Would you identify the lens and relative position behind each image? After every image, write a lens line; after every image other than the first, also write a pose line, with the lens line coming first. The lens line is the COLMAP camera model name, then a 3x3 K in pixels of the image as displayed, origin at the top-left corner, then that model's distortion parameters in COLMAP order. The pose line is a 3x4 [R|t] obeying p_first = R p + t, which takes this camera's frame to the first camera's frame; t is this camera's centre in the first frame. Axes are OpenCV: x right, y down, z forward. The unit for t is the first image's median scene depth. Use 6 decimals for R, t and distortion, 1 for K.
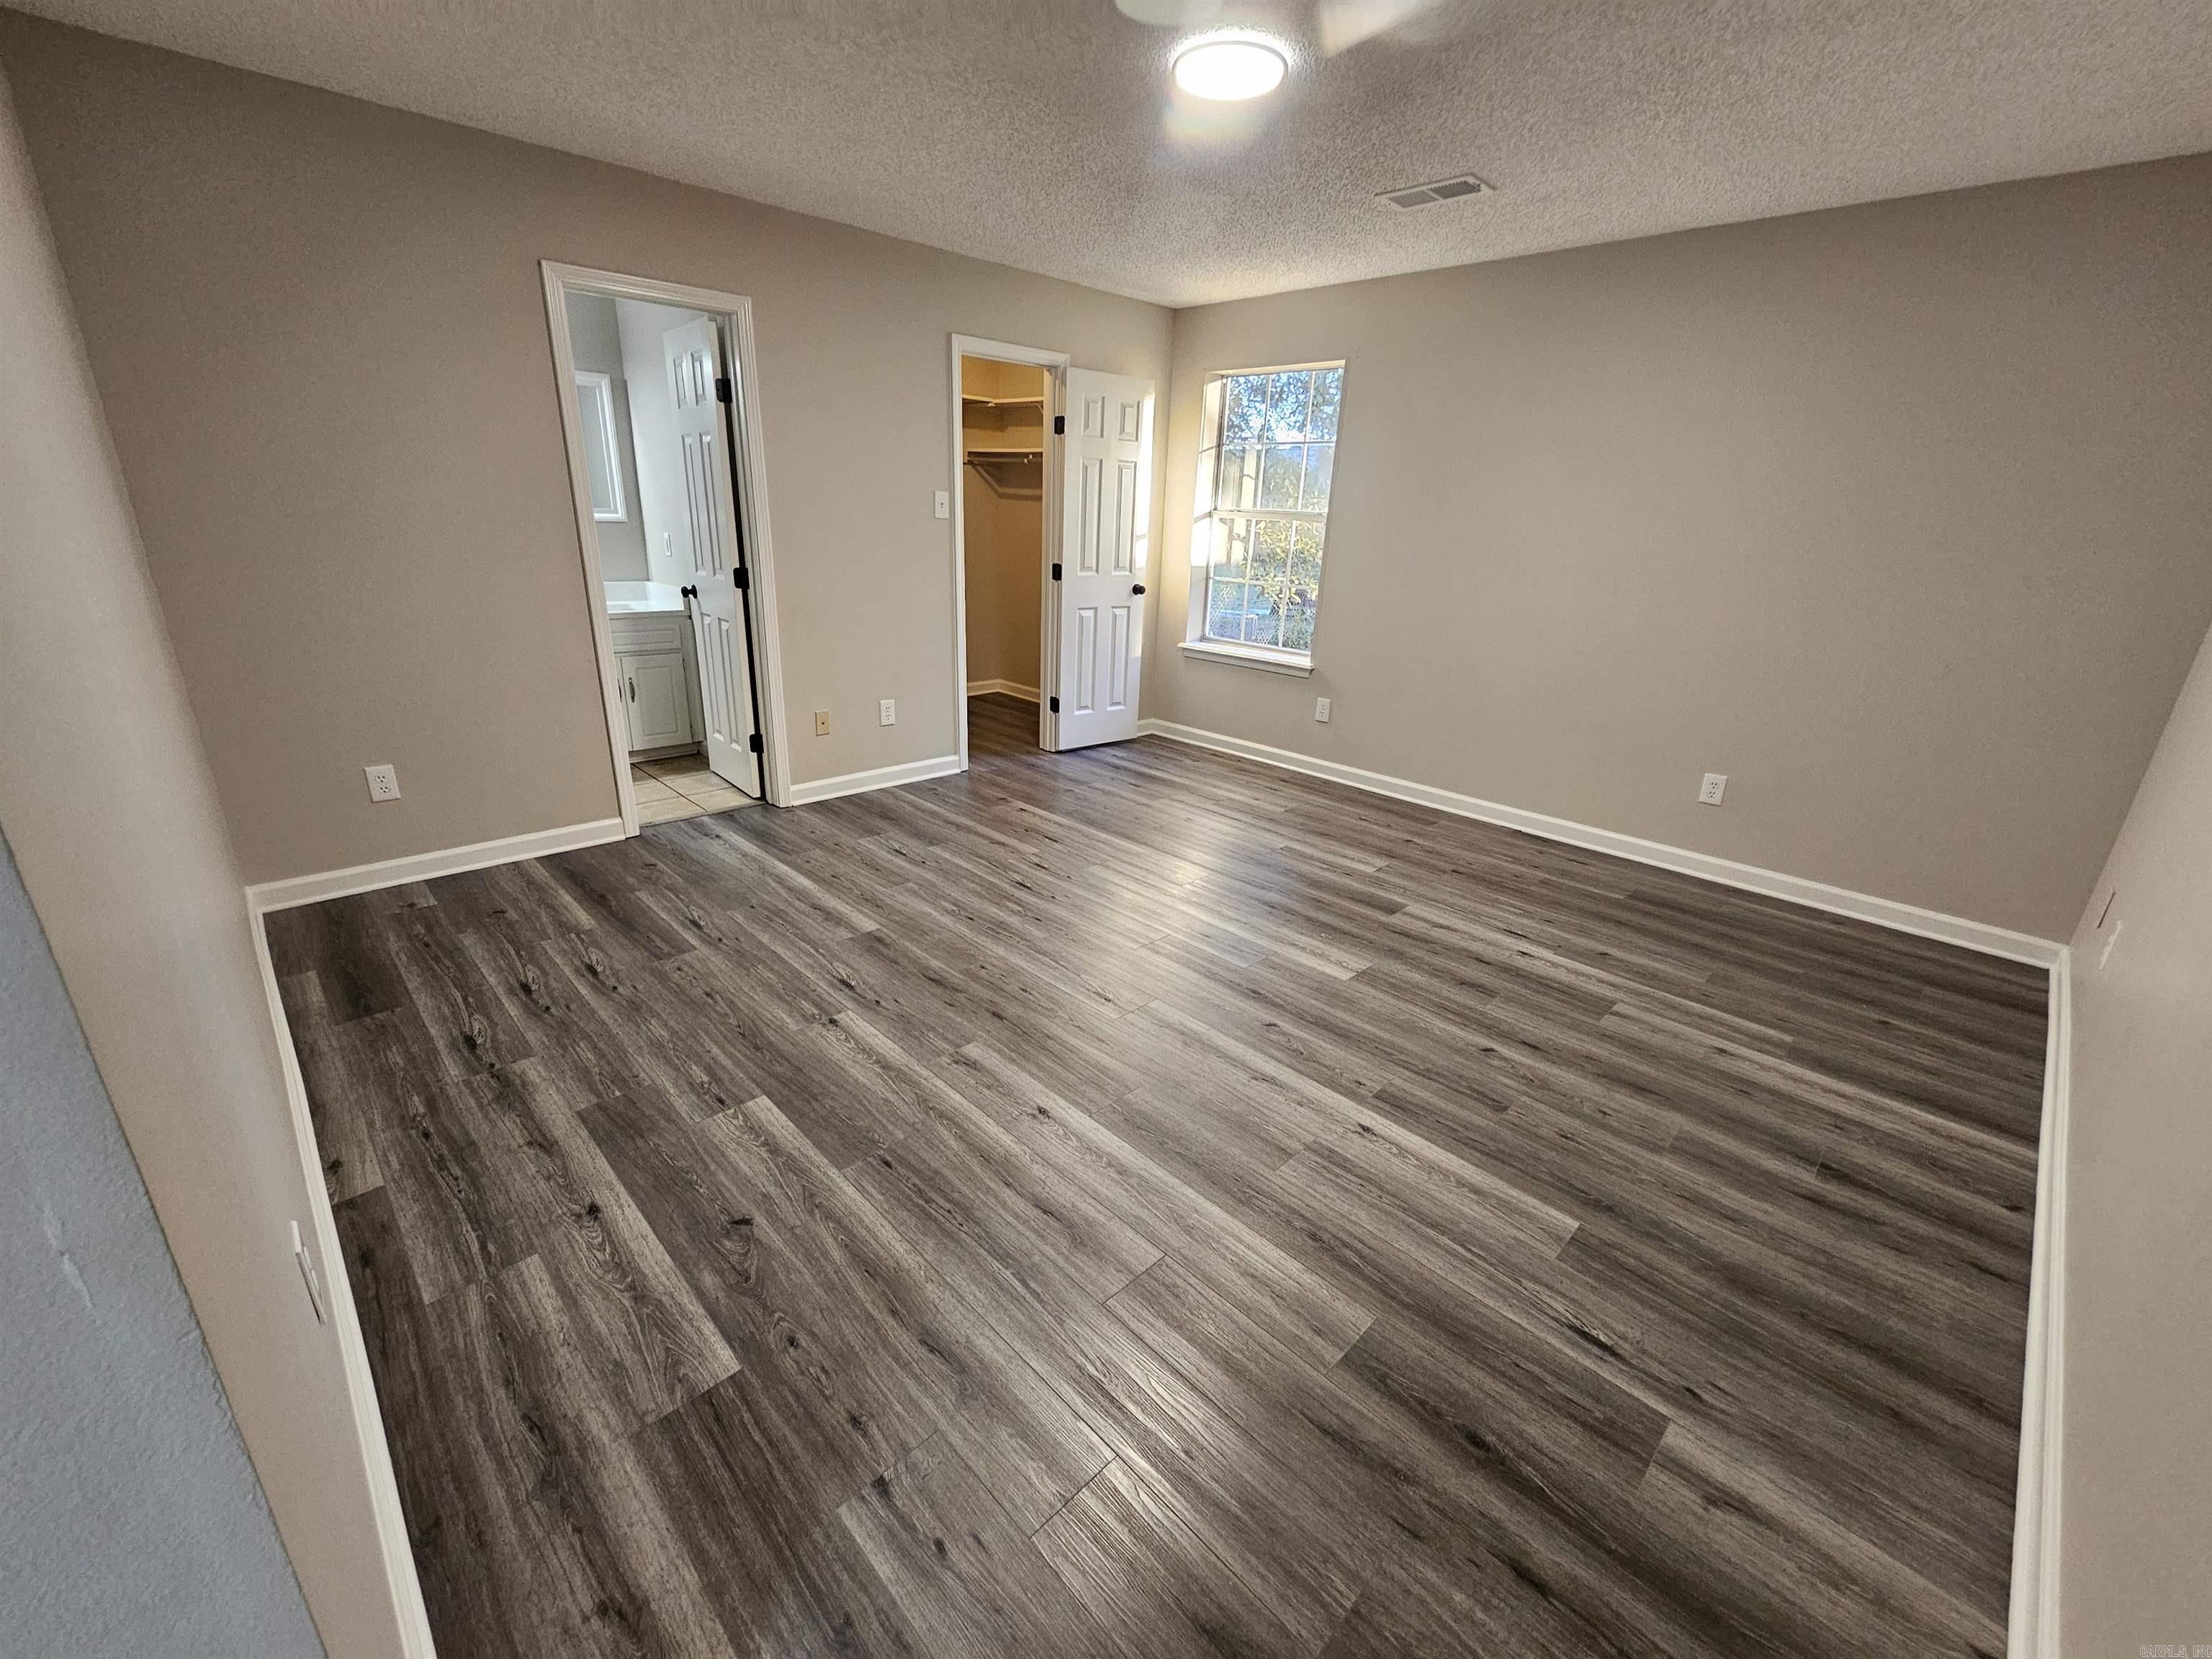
lens RADIAL K [[905.9, 0, 1099.9], [0, 905.9, 836.5], [0, 0, 1]] dist [-0.002033, 0.000476]
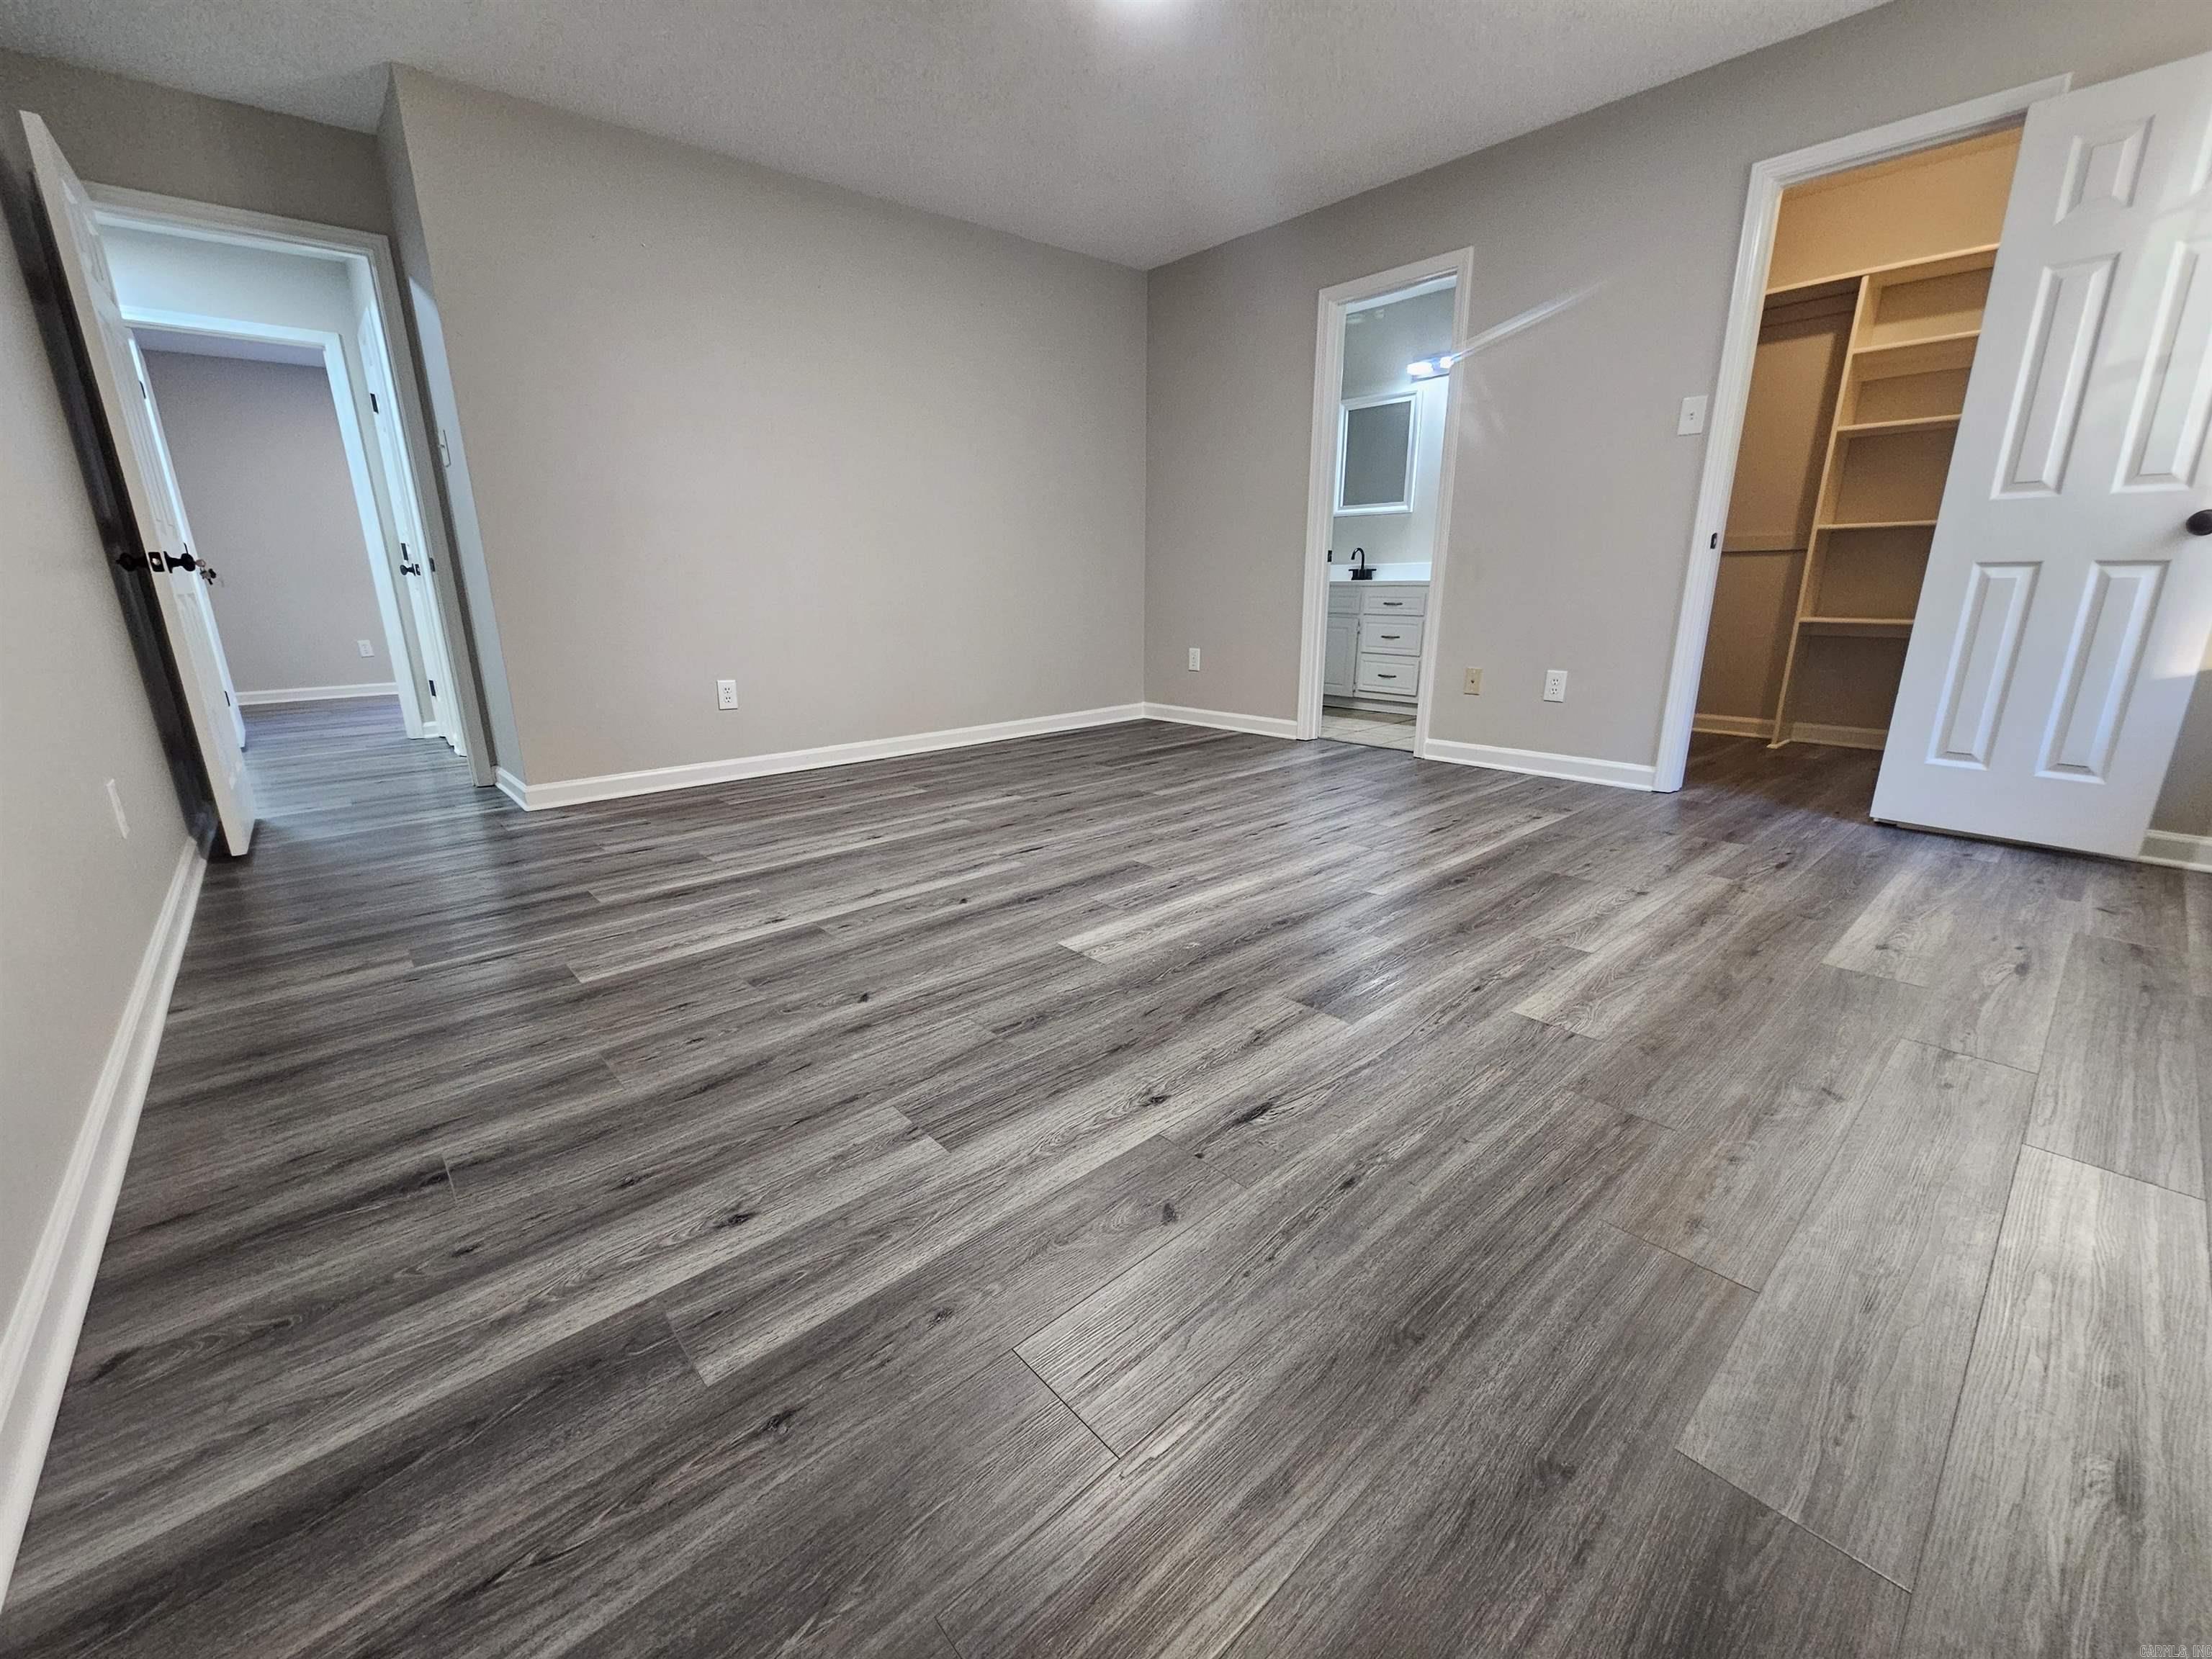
lens RADIAL K [[905.9, 0, 1099.9], [0, 905.9, 836.5], [0, 0, 1]] dist [-0.002033, 0.000476]
pose [[-0.048507, 0.238471, -0.969937, 1.073437], [-0.329667, 0.912840, 0.240920, -0.126243], [0.942850, 0.331442, 0.034337, 1.073370]]
